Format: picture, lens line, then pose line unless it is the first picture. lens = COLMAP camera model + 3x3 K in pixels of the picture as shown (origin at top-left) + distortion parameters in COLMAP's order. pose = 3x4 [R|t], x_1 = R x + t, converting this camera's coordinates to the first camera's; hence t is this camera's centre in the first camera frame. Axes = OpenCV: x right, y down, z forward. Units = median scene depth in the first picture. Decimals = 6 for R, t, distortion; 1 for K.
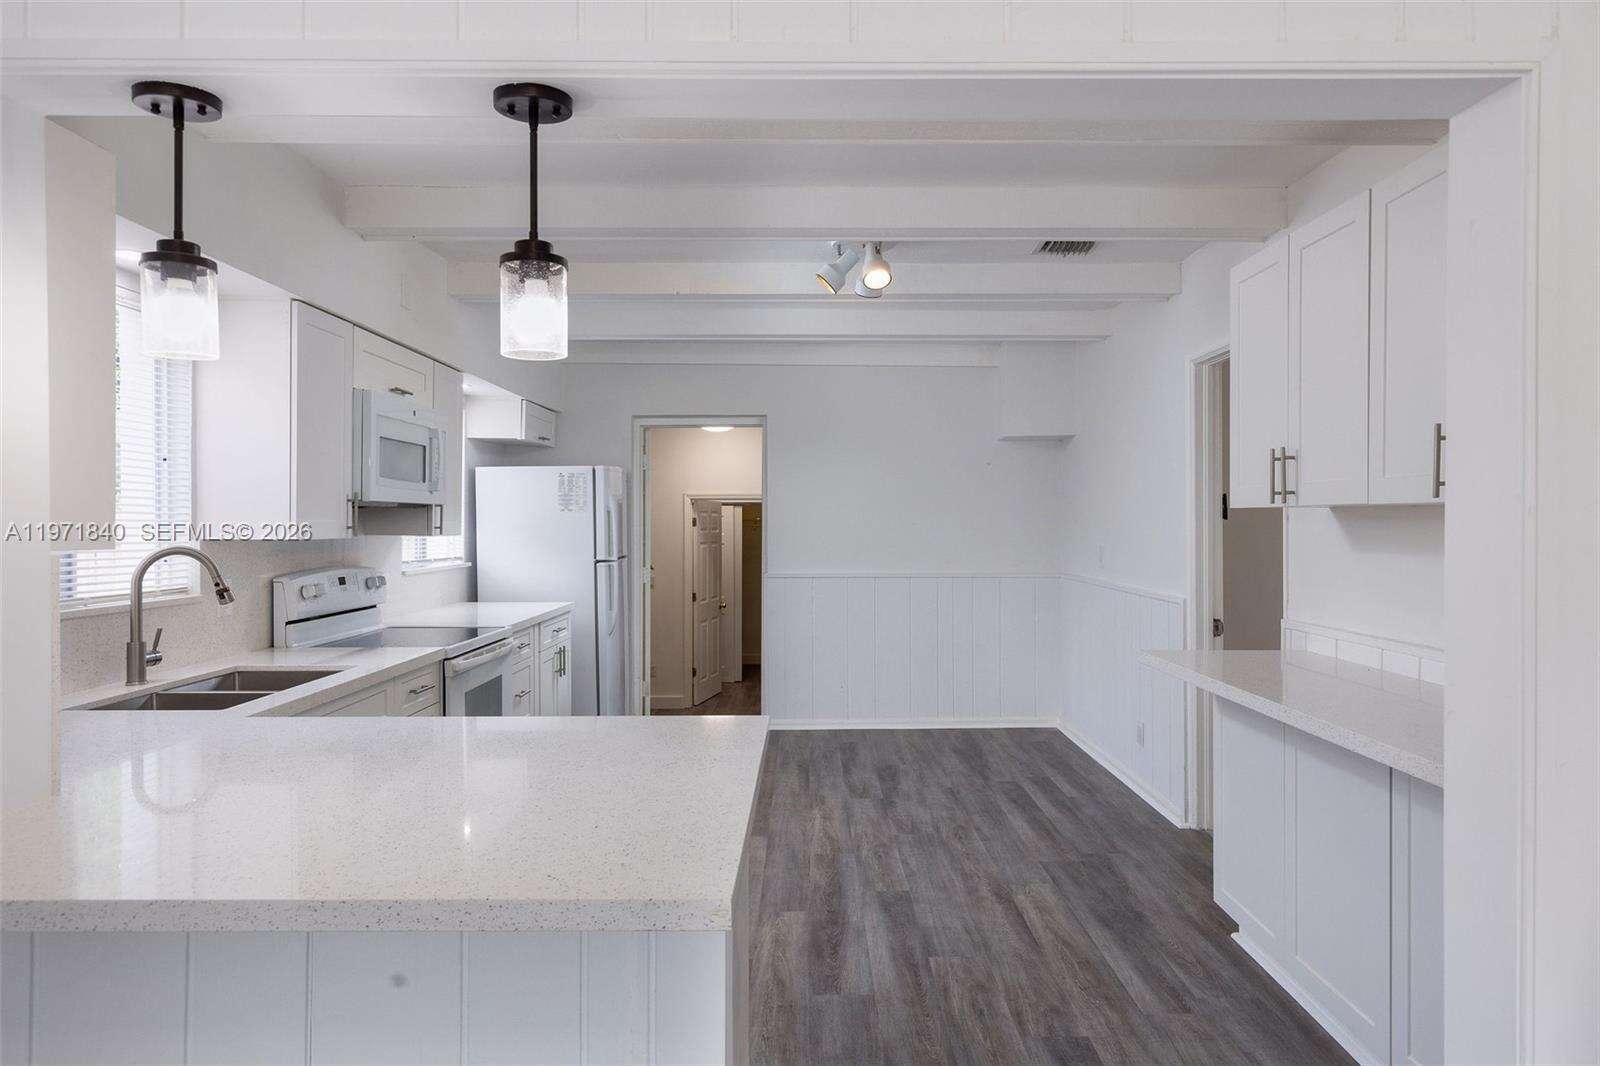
lens RADIAL K [[1189.4, 0, 798.6], [0, 1189.4, 532.6], [0, 0, 1]] dist [-0.003314, -0.000193]
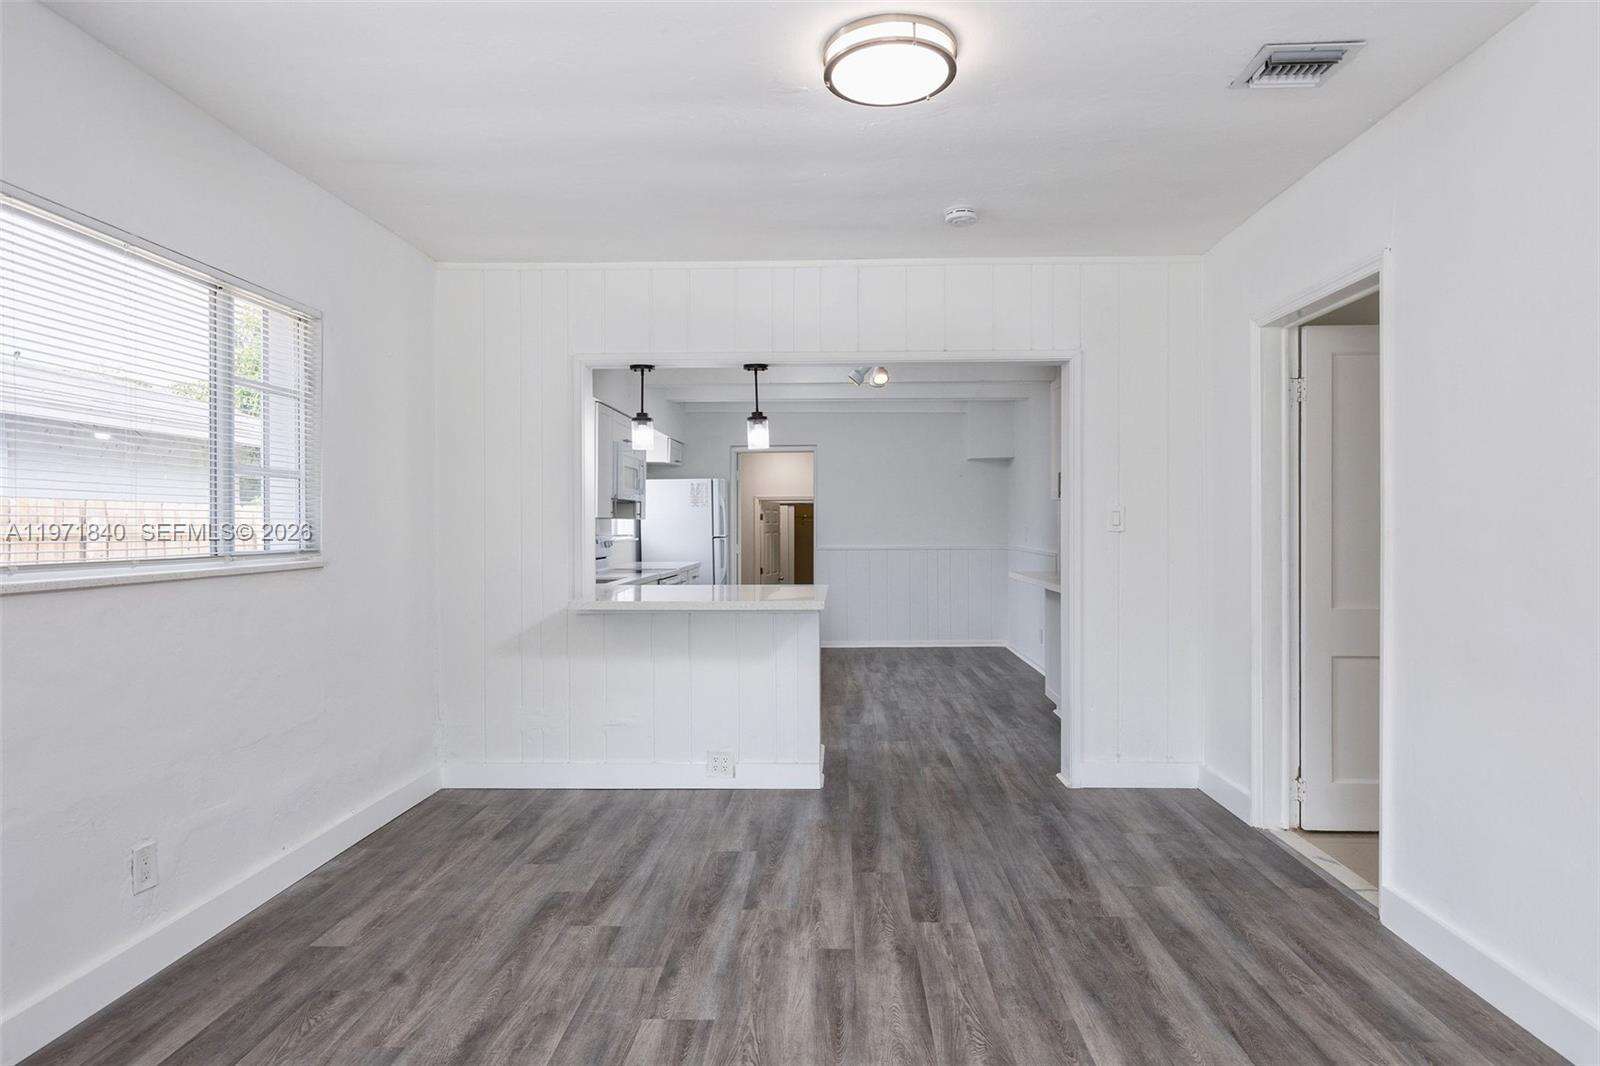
lens RADIAL K [[963.6, 0, 803.0], [0, 963.6, 531.1], [0, 0, 1]] dist [0.002865, 0.001109]
pose [[0.999446, -0.002451, -0.033184, -0.003763], [0.002525, 0.999994, 0.002206, 0.013288], [0.033178, -0.002289, 0.999447, -0.317370]]
